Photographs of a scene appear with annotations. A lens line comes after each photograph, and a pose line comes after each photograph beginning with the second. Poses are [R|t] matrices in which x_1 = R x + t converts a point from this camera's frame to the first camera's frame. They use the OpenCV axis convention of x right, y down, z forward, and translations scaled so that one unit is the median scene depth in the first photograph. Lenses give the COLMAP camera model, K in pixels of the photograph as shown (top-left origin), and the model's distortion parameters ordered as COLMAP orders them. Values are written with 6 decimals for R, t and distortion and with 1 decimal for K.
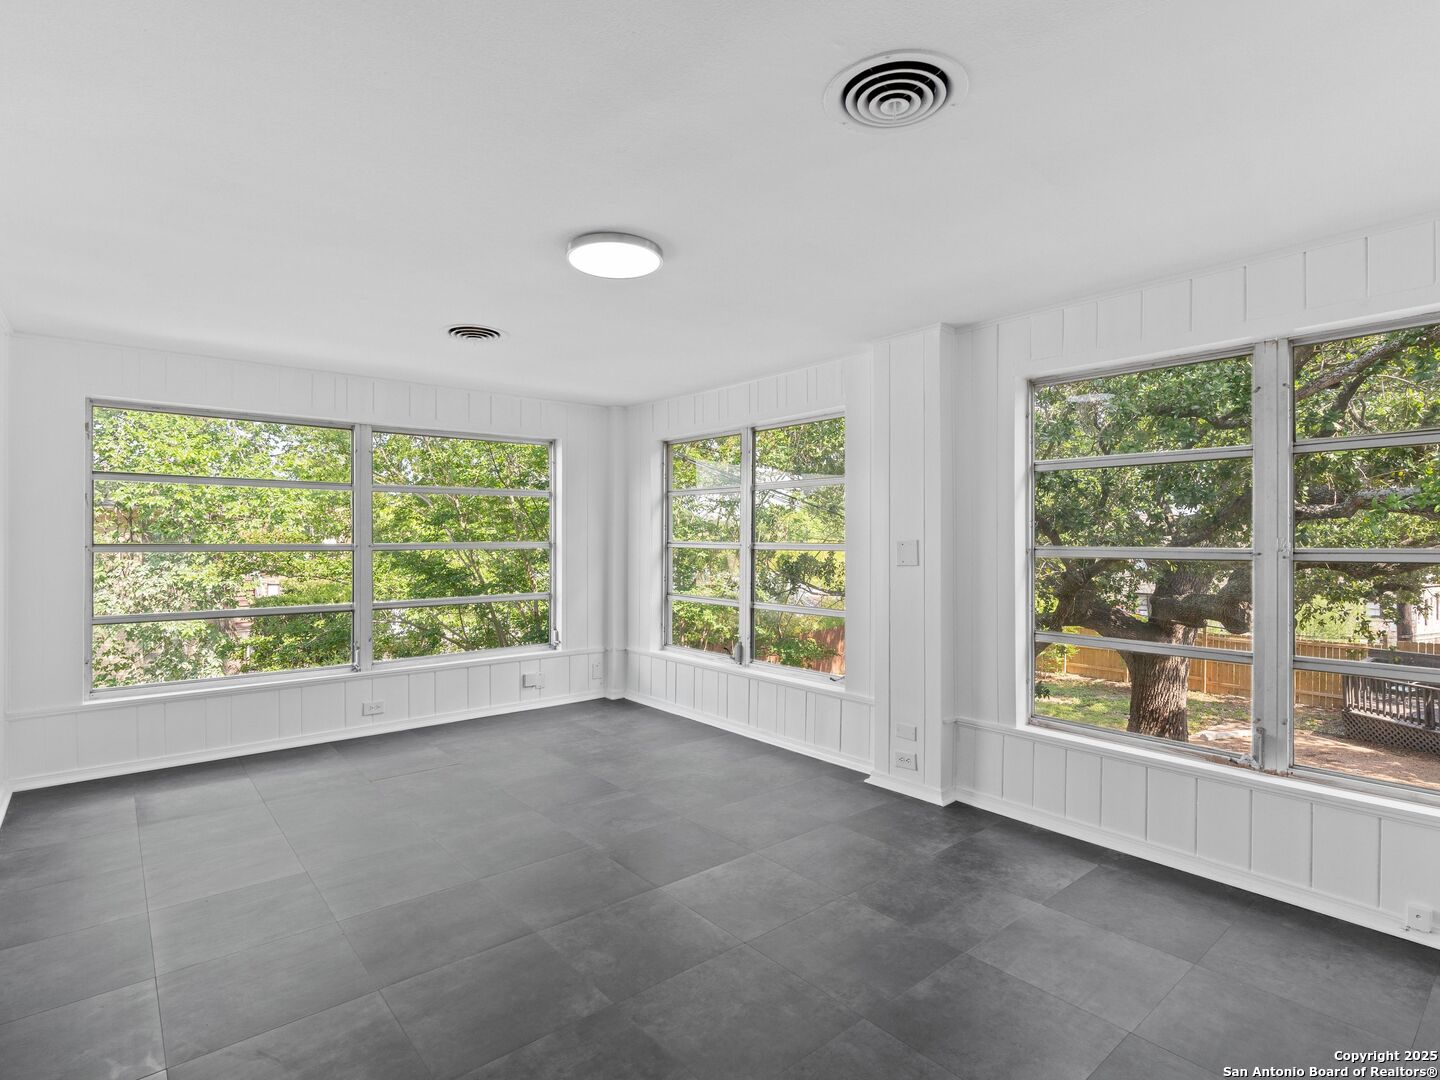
lens RADIAL K [[732.8, 0, 721.1], [0, 732.8, 540.8], [0, 0, 1]] dist [-0.012886, 0.005017]
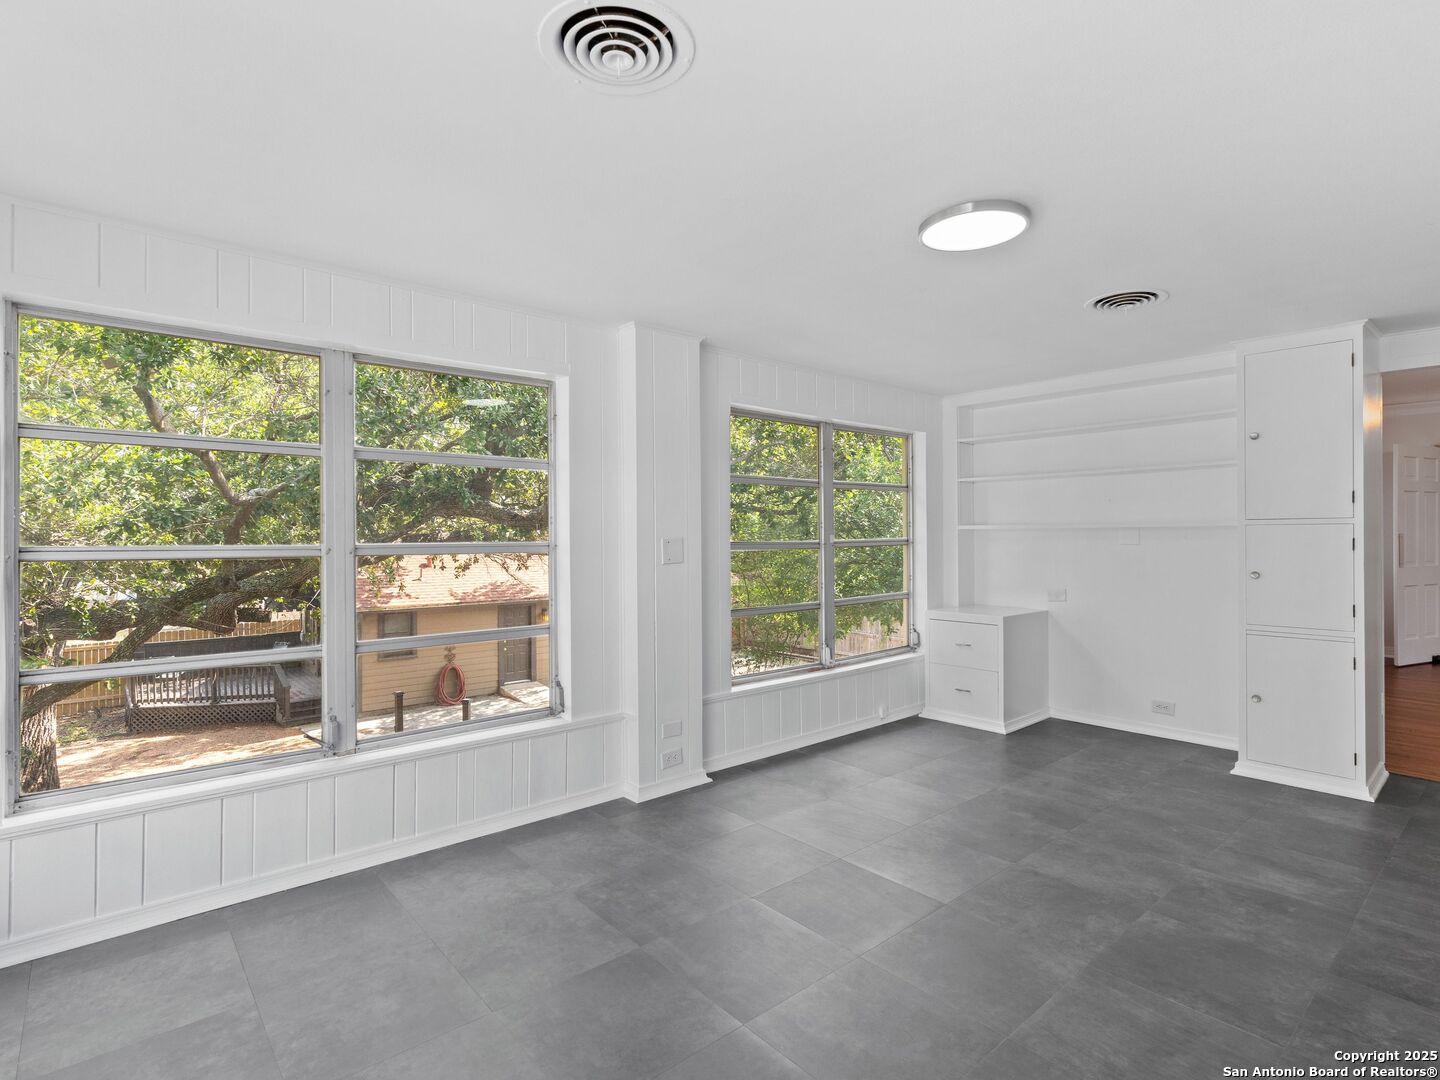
lens RADIAL K [[732.8, 0, 721.1], [0, 732.8, 534.5], [0, 0, 1]] dist [-0.012886, 0.005017]
pose [[-0.011847, 0.000476, 0.999930, -0.594424], [0.004963, 0.999988, -0.000417, -0.003919], [-0.999918, 0.004958, -0.011849, 0.749190]]
